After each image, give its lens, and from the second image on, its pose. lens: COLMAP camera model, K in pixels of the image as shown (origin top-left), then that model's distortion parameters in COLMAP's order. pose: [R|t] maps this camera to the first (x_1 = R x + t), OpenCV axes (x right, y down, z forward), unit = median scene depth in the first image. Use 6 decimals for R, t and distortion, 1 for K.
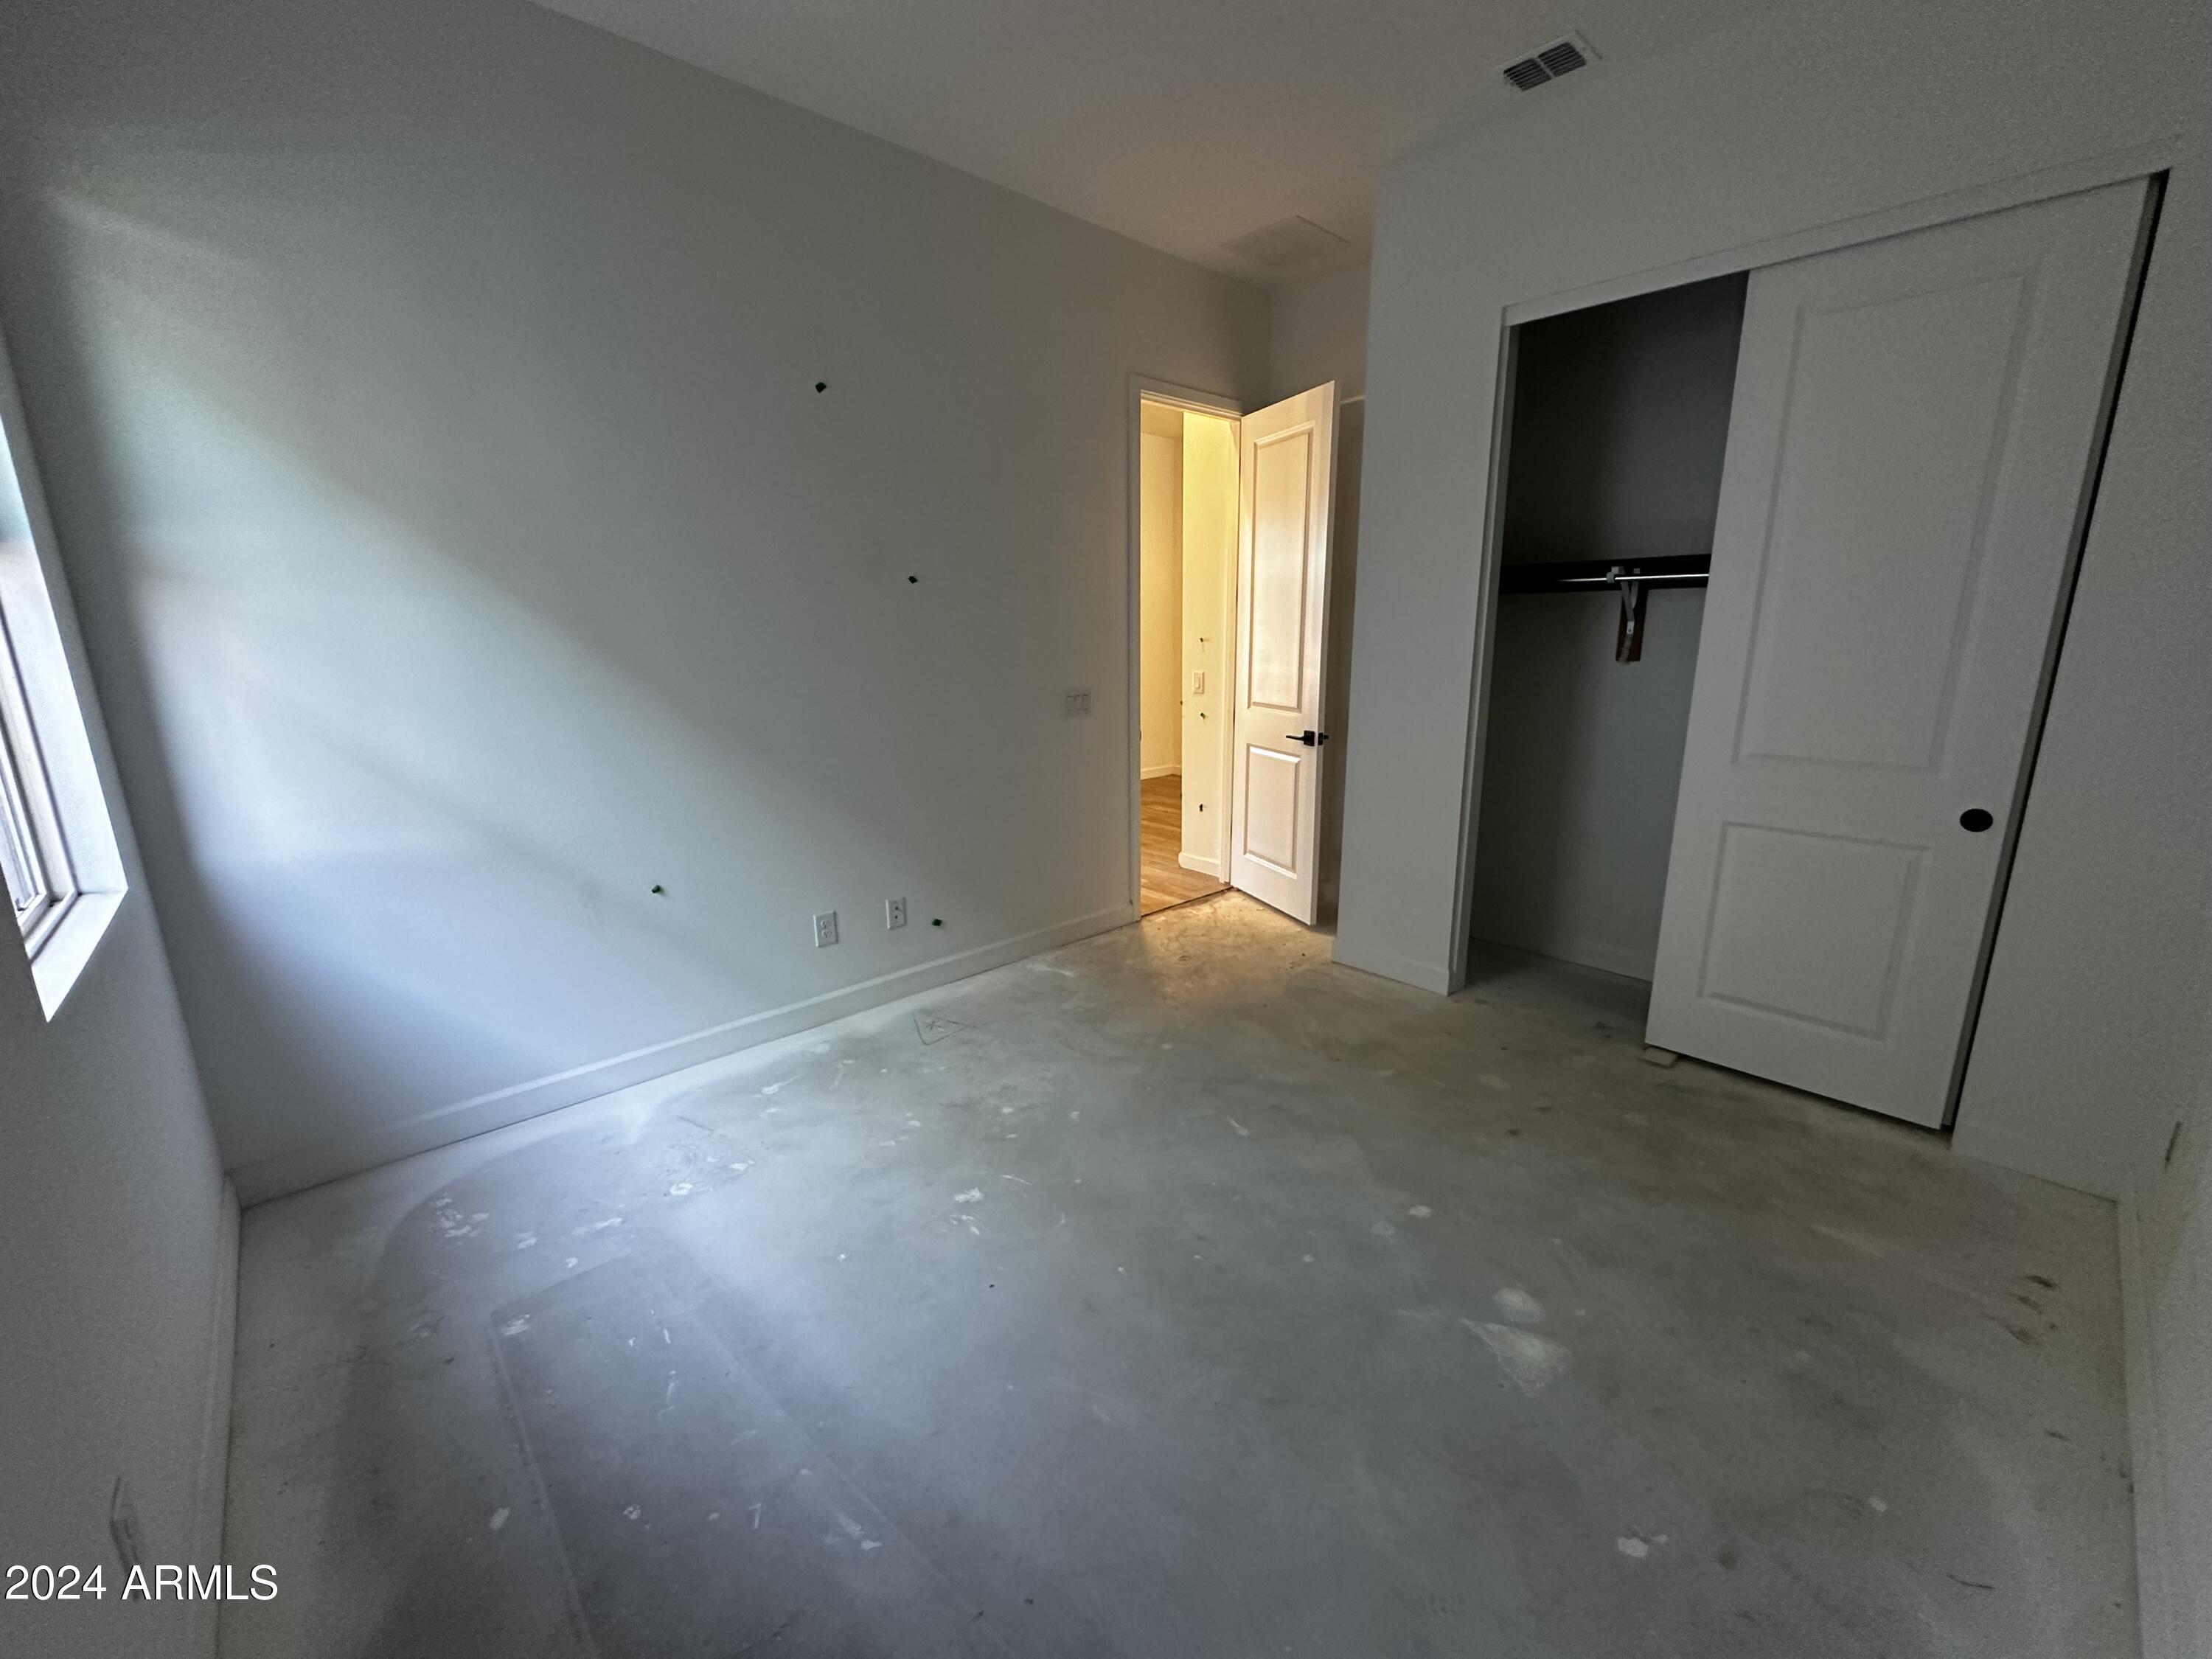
lens RADIAL K [[894.1, 0, 1106.0], [0, 894.1, 829.5], [0, 0, 1]] dist [-0.000946, -0.000440]
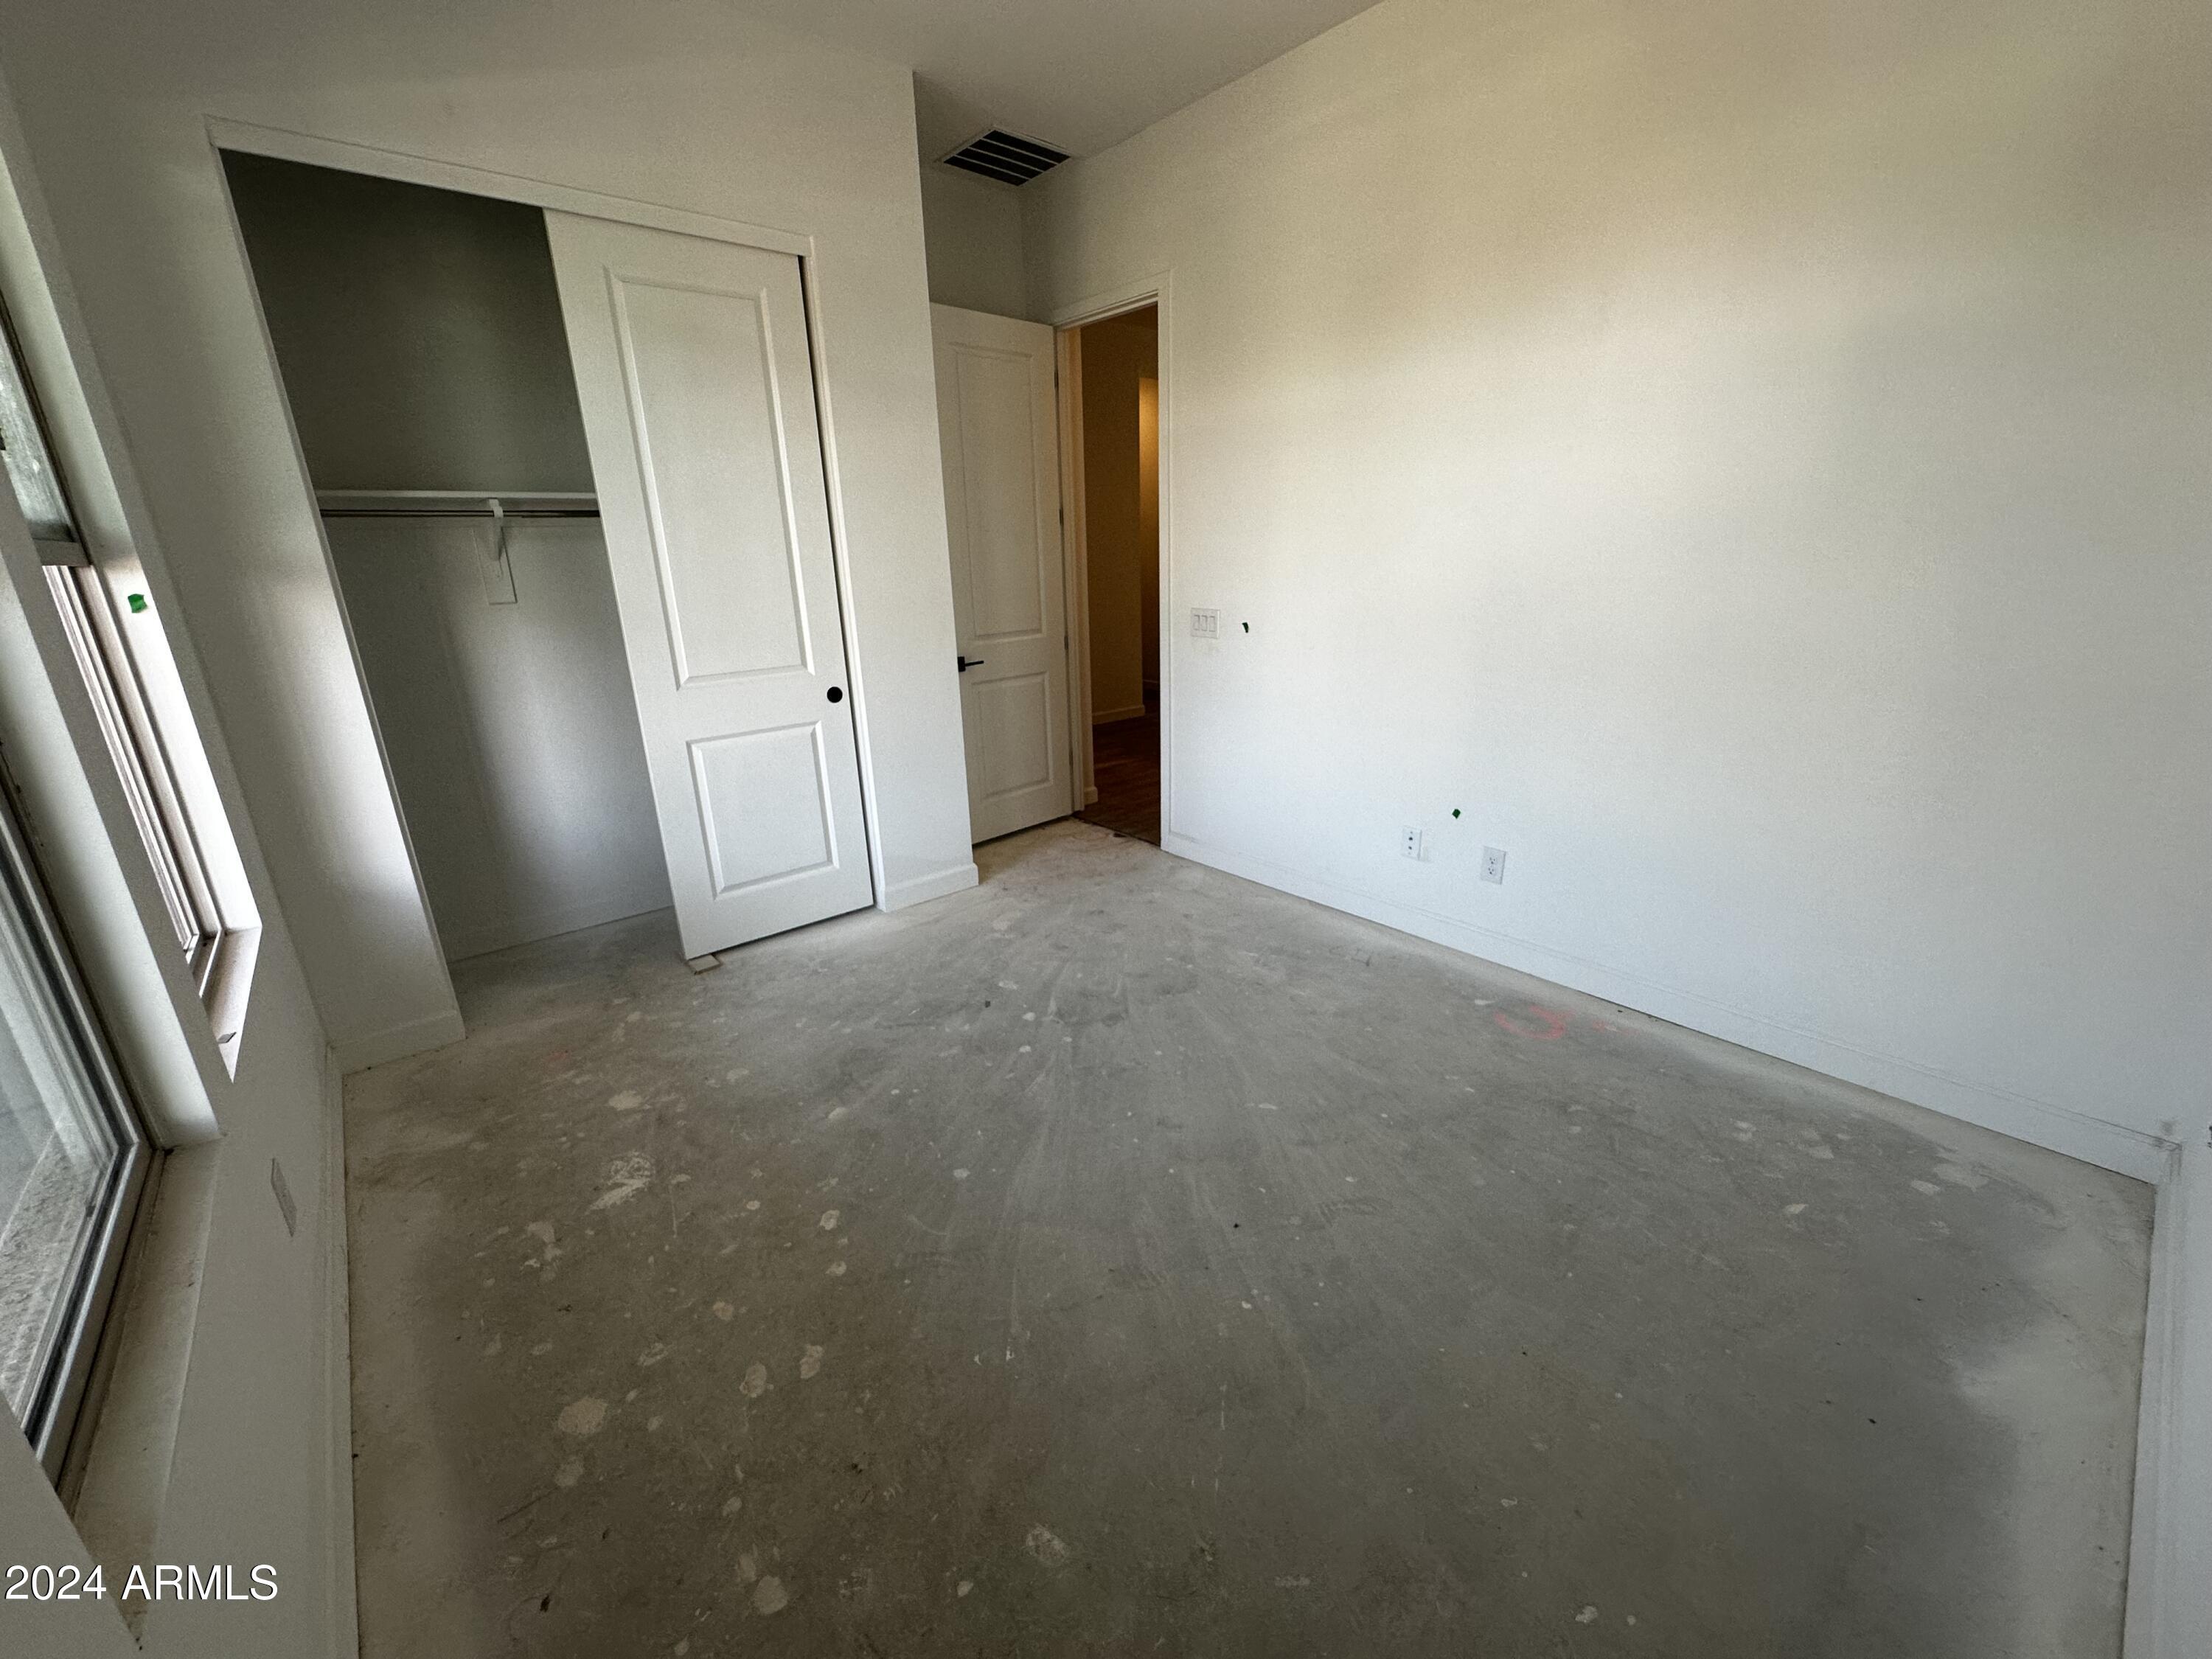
lens RADIAL K [[894.1, 0, 1106.0], [0, 894.1, 829.5], [0, 0, 1]] dist [-0.000946, -0.000440]
pose [[0.070763, -0.295551, 0.952703, -0.403401], [0.270088, 0.925096, 0.266926, -0.068244], [-0.960232, 0.238425, 0.145288, 0.381410]]
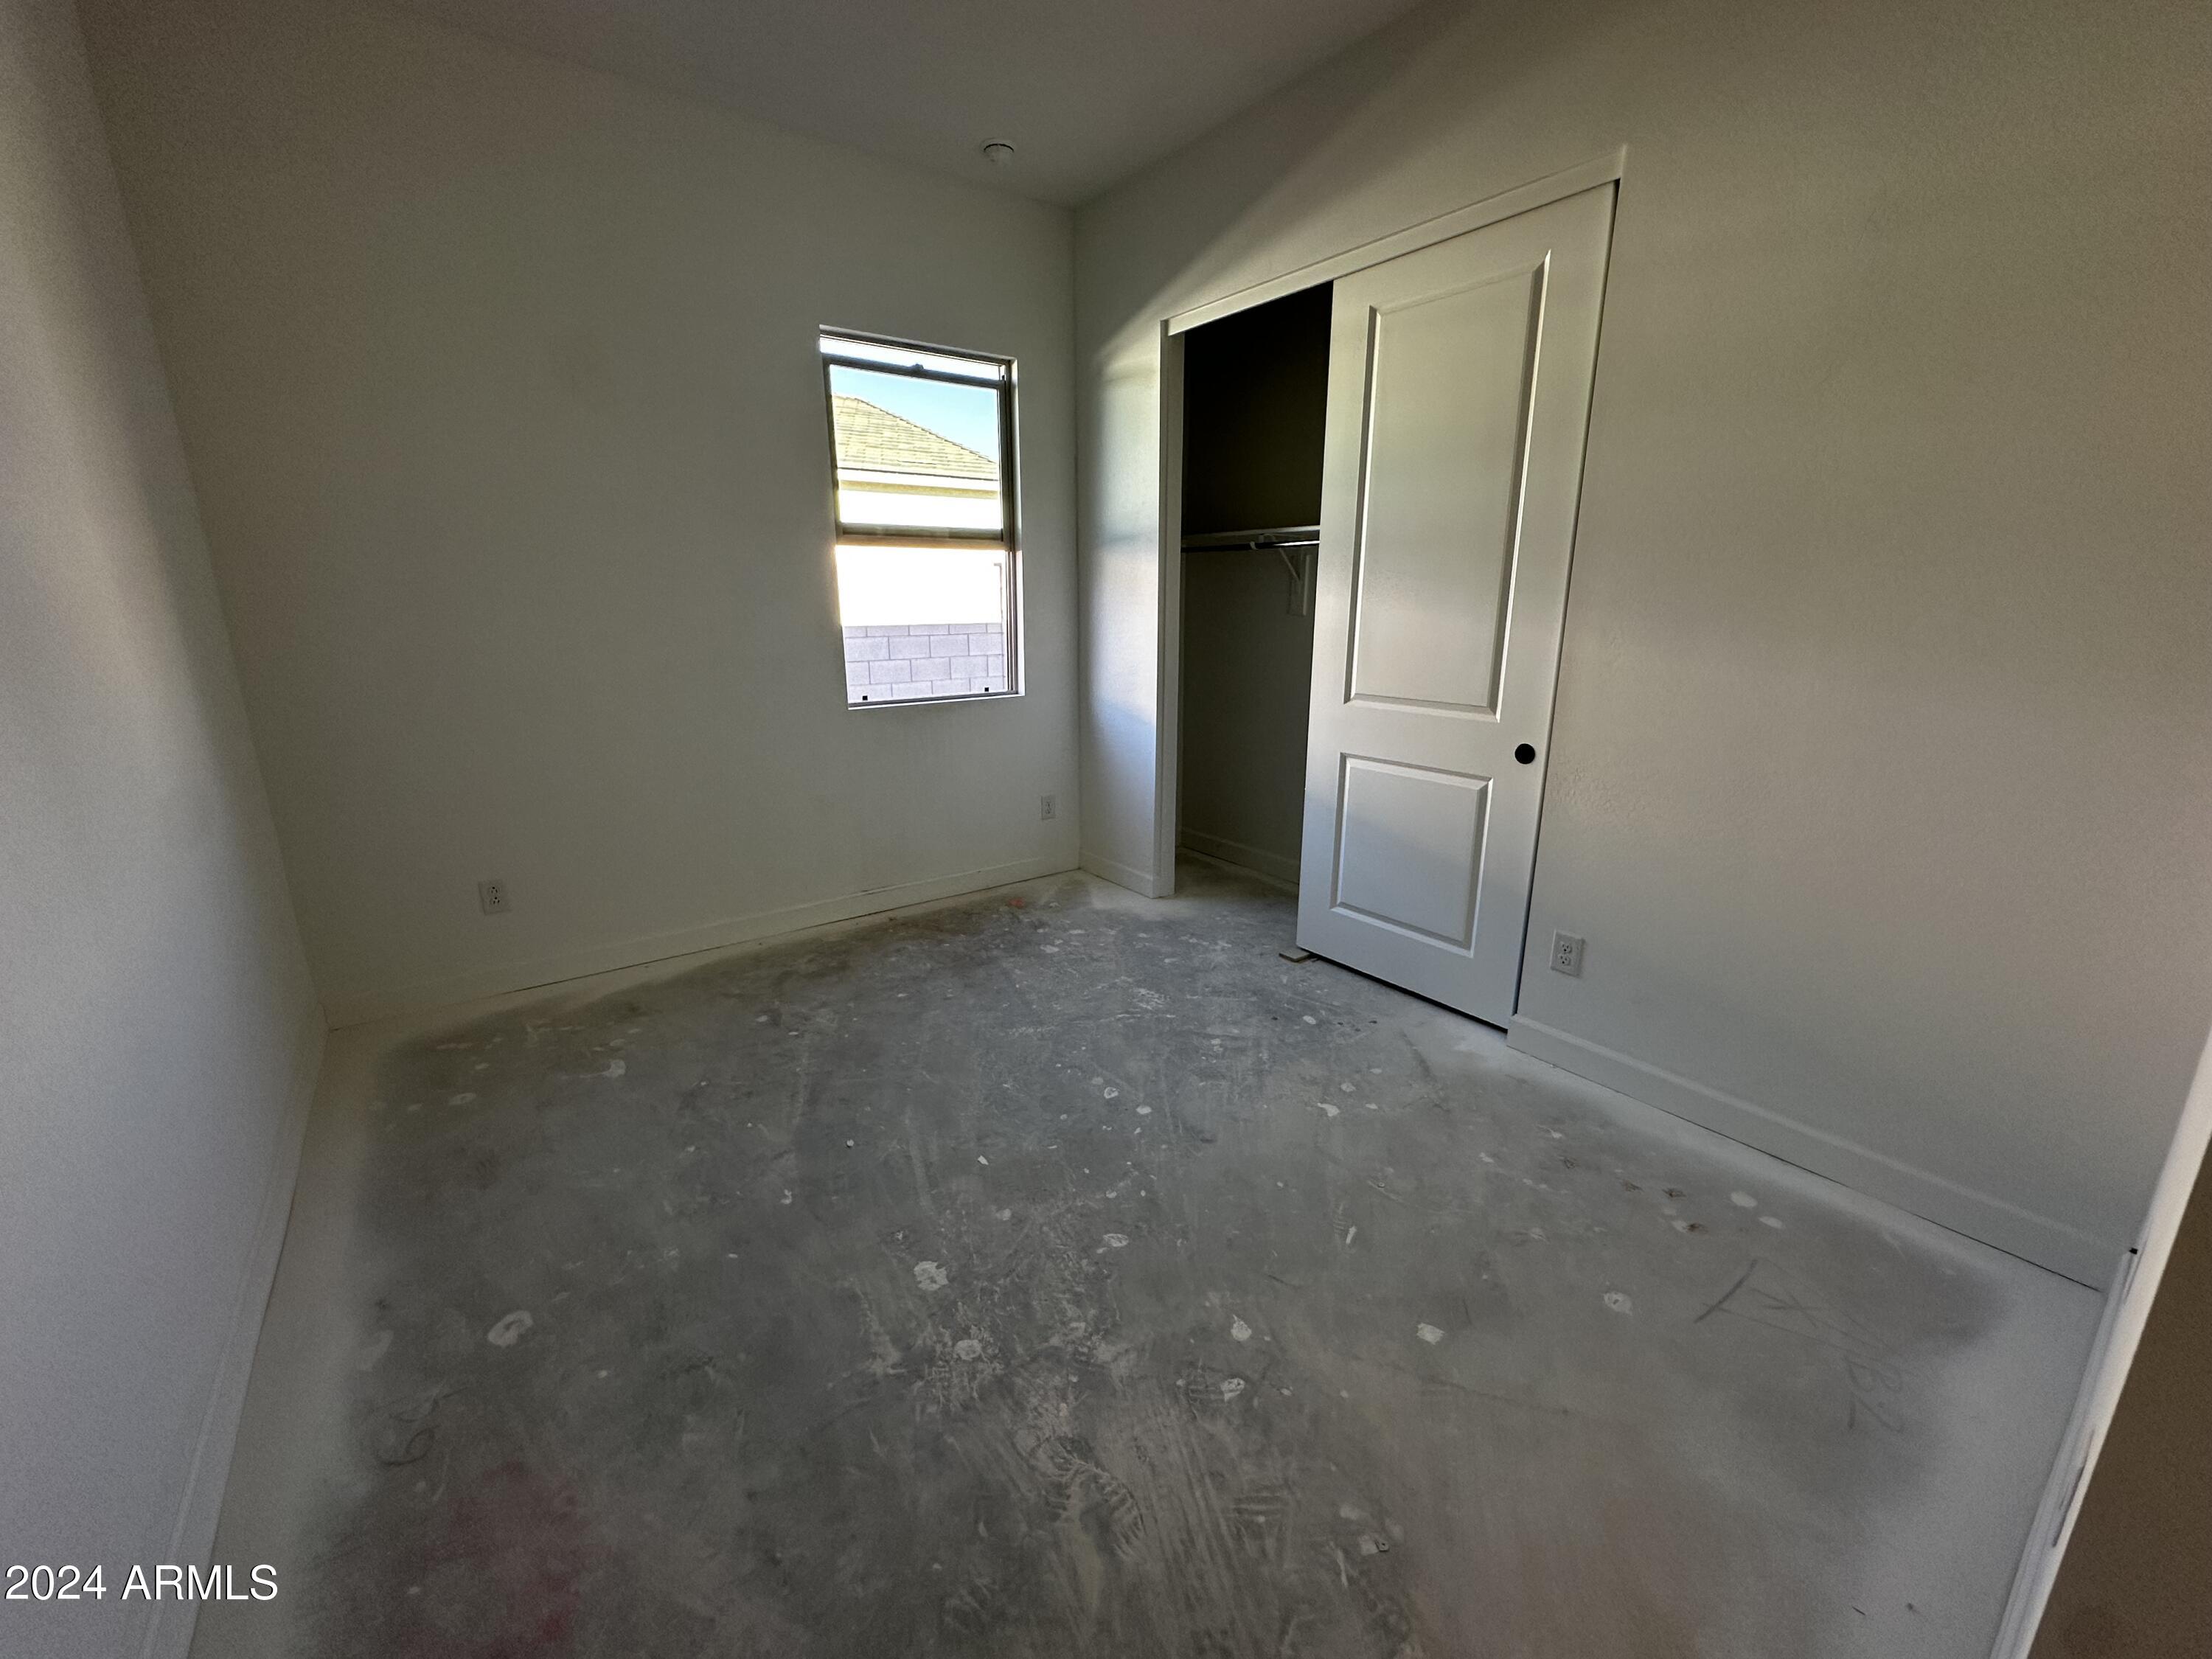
lens RADIAL K [[894.1, 0, 1106.0], [0, 894.1, 829.5], [0, 0, 1]] dist [-0.000946, -0.000440]
pose [[0.989598, 0.043969, -0.136979, 0.530637], [-0.042968, 0.999024, 0.010252, 0.089370], [0.137296, -0.004260, 0.990521, -0.199148]]
